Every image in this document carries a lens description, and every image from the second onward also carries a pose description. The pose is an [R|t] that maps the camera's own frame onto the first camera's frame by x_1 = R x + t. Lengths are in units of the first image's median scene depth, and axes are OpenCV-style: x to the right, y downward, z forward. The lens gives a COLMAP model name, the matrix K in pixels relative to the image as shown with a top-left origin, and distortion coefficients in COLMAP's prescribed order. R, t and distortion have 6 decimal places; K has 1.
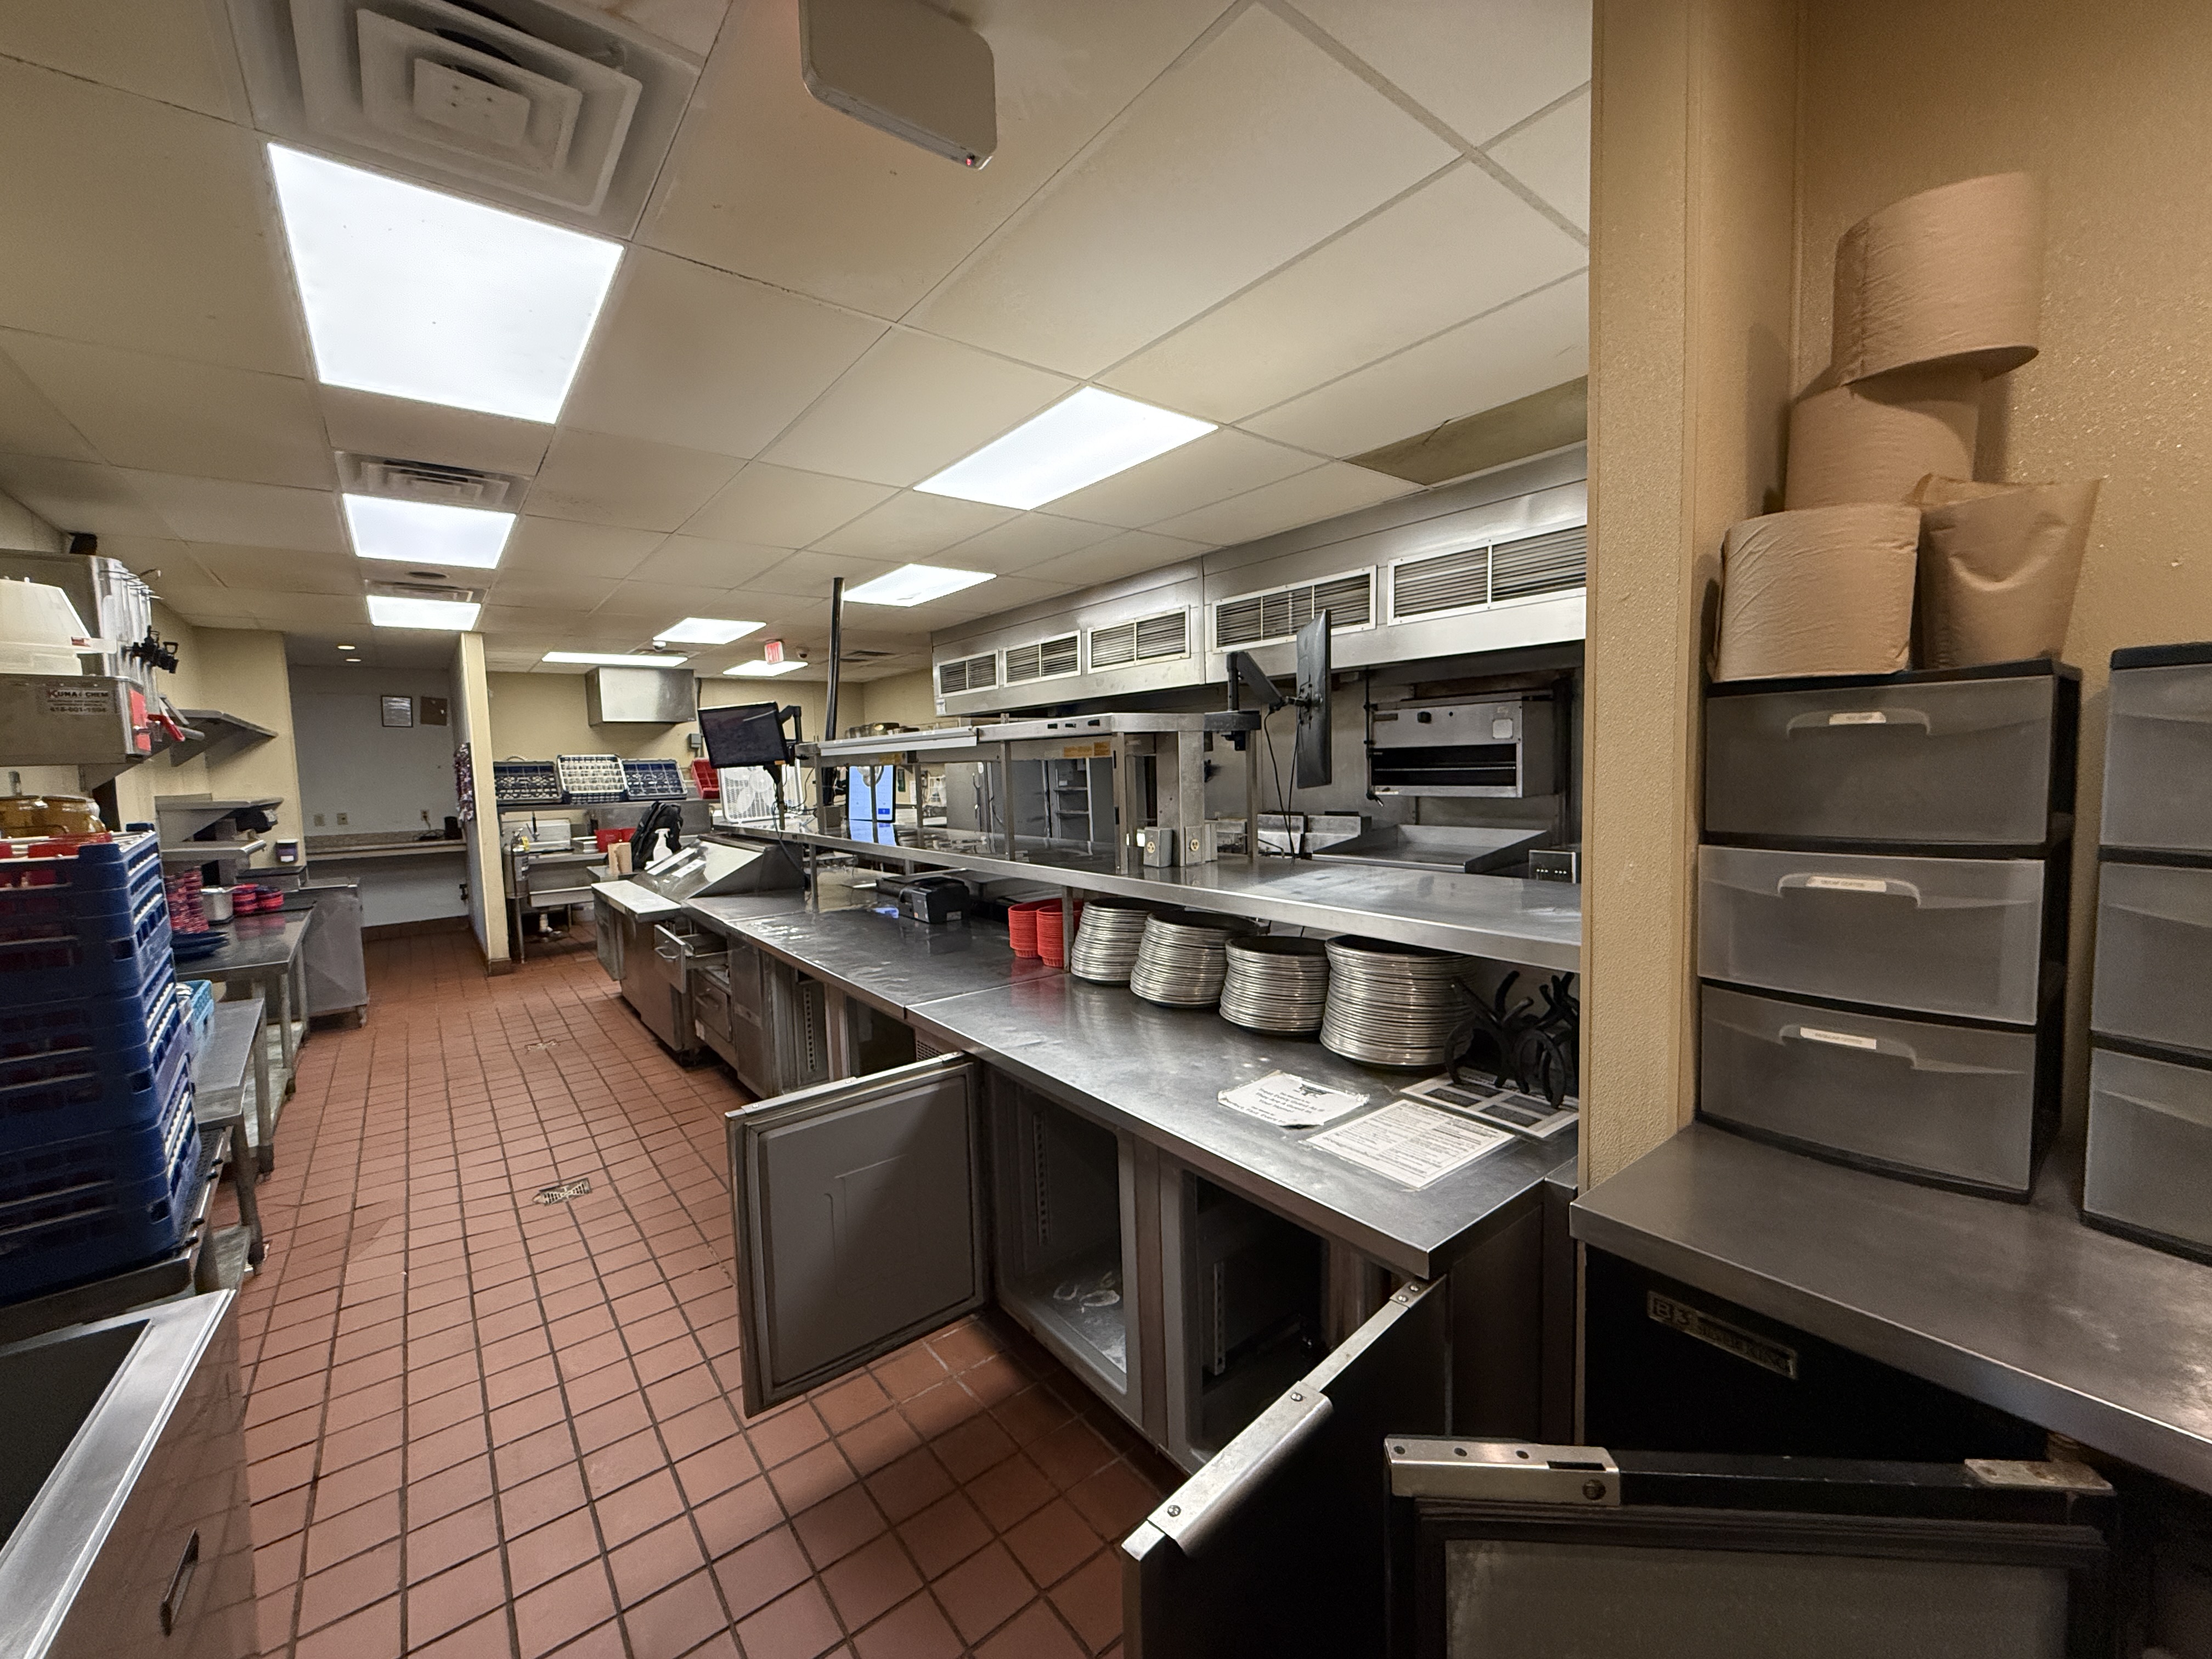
lens RADIAL K [[876.1, 0, 1100.4], [0, 876.1, 831.3], [0, 0, 1]] dist [-0.000360, -0.000571]
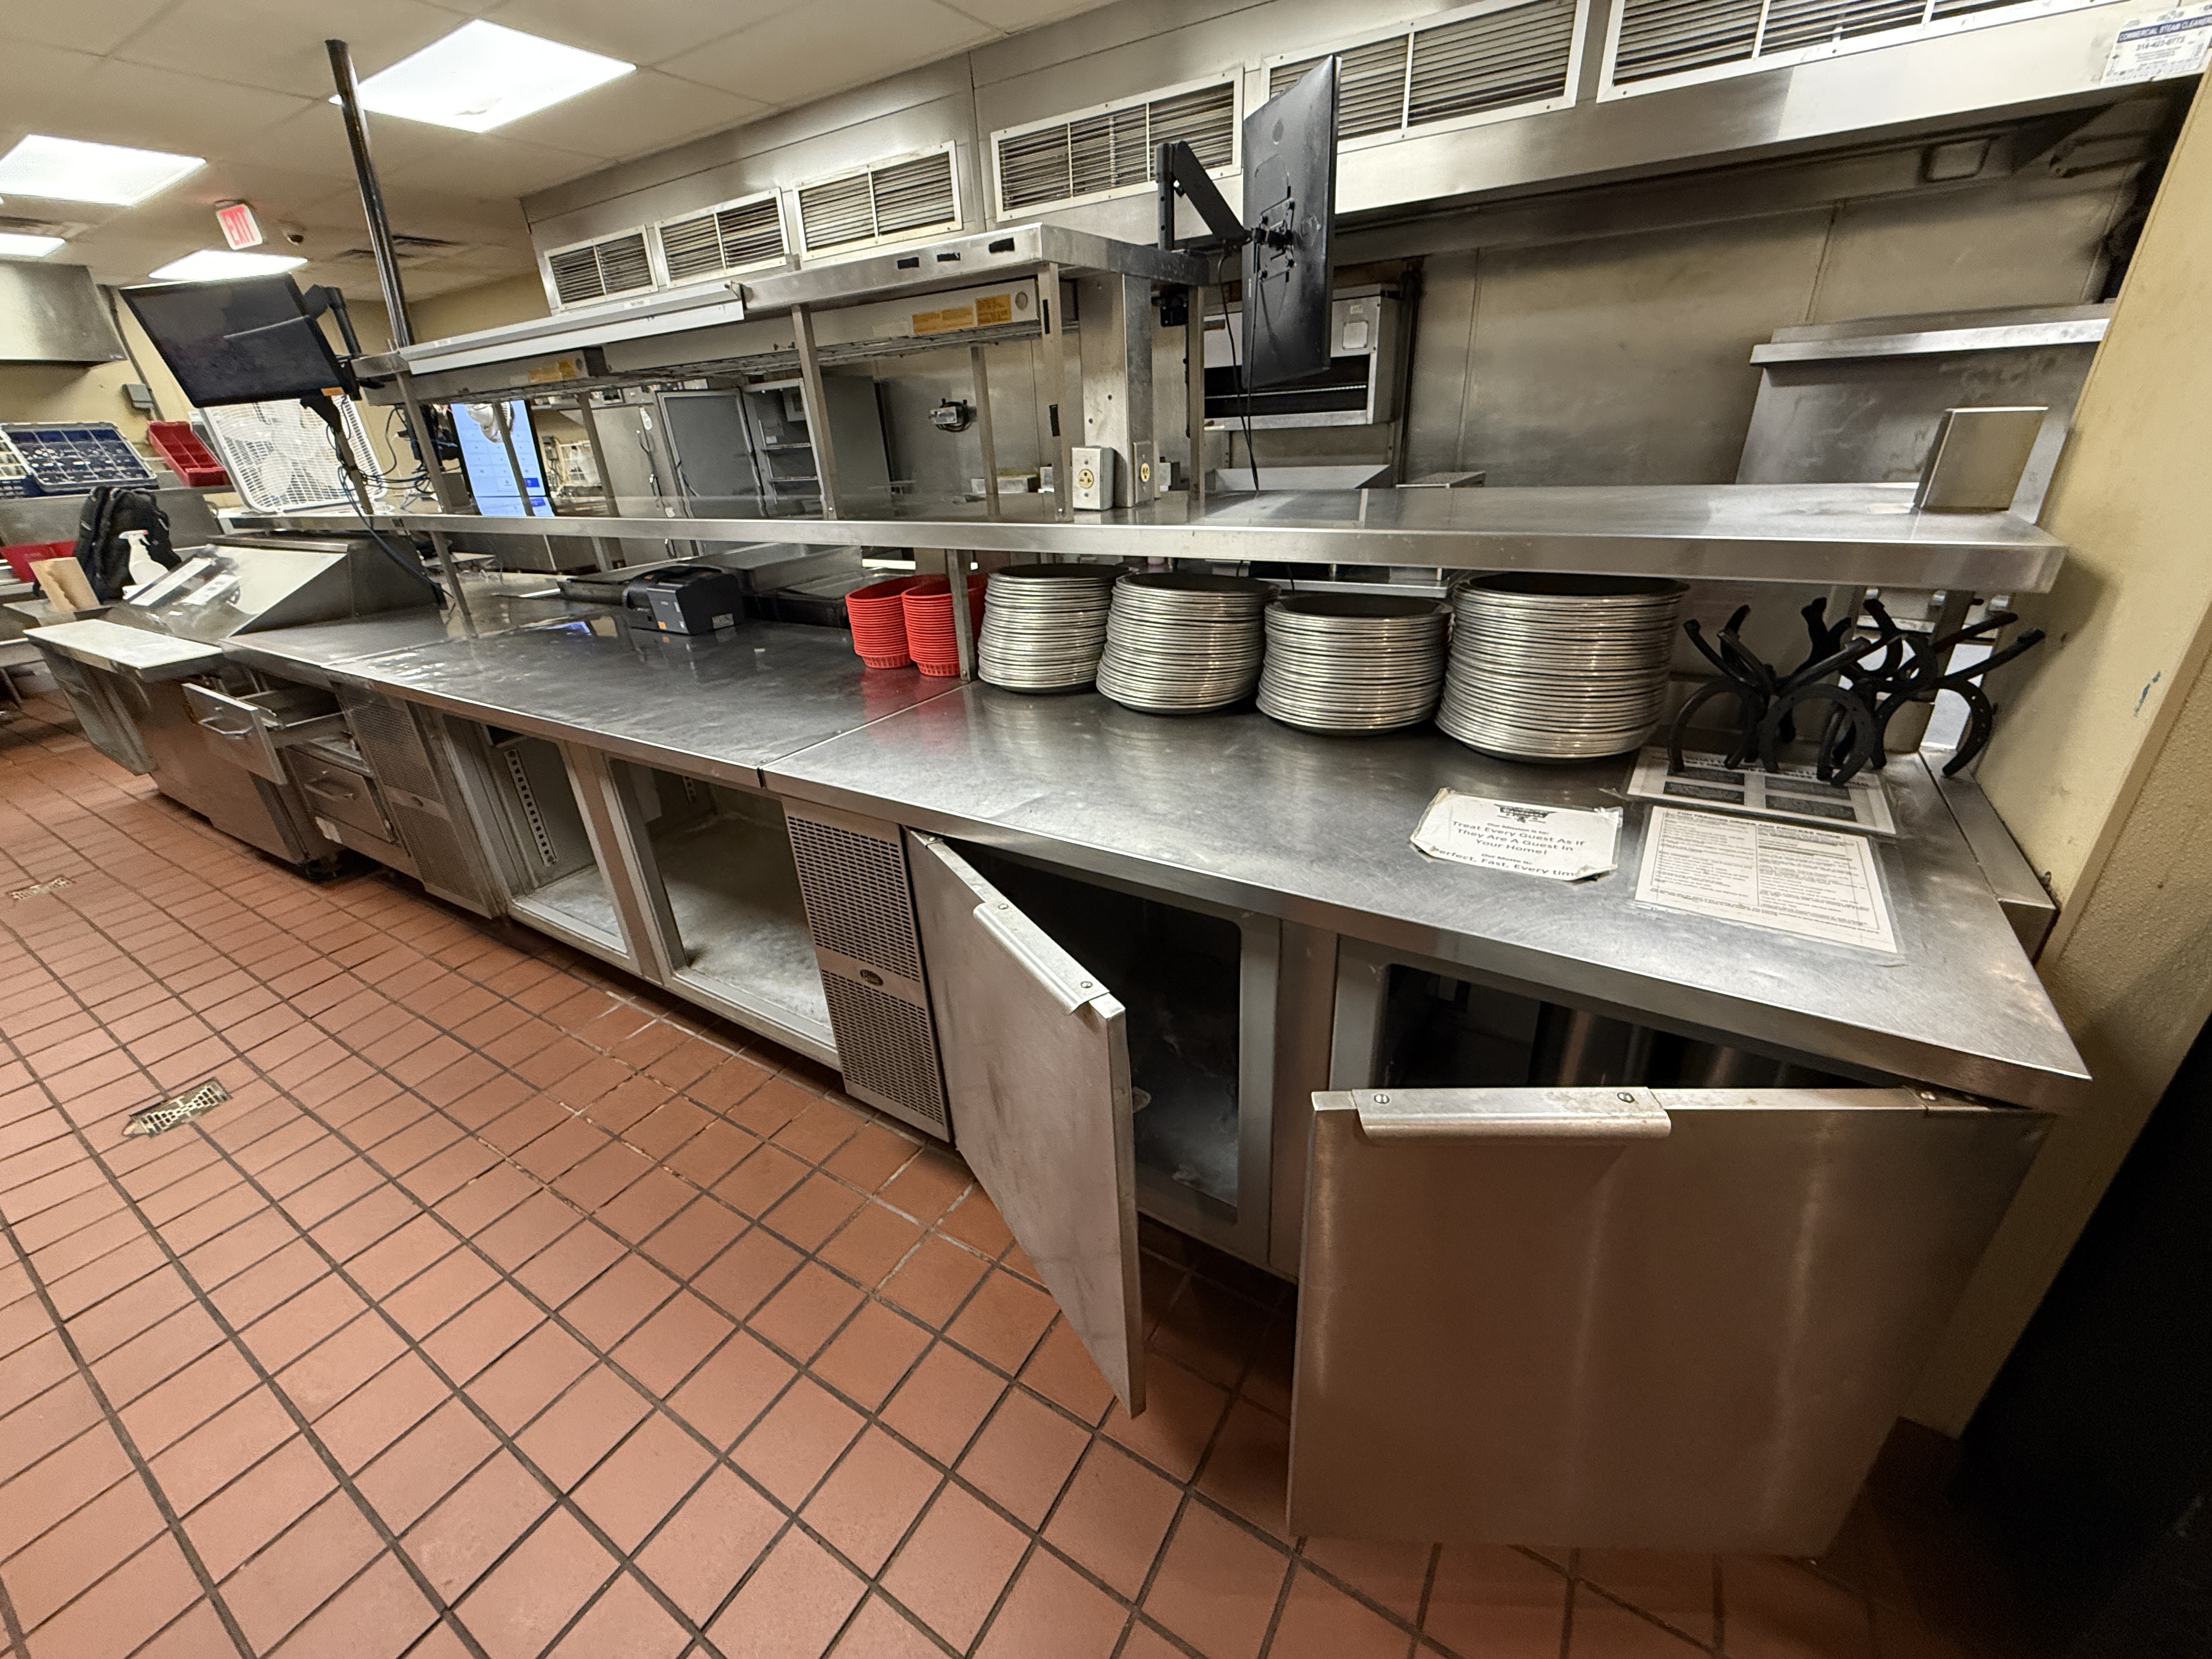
lens RADIAL K [[876.1, 0, 1095.7], [0, 876.1, 825.6], [0, 0, 1]] dist [-0.000360, -0.000571]
pose [[0.938859, -0.163729, 0.302881, -0.108545], [0.052731, 0.937694, 0.343437, 0.022933], [-0.340240, -0.306467, 0.888996, 0.204258]]
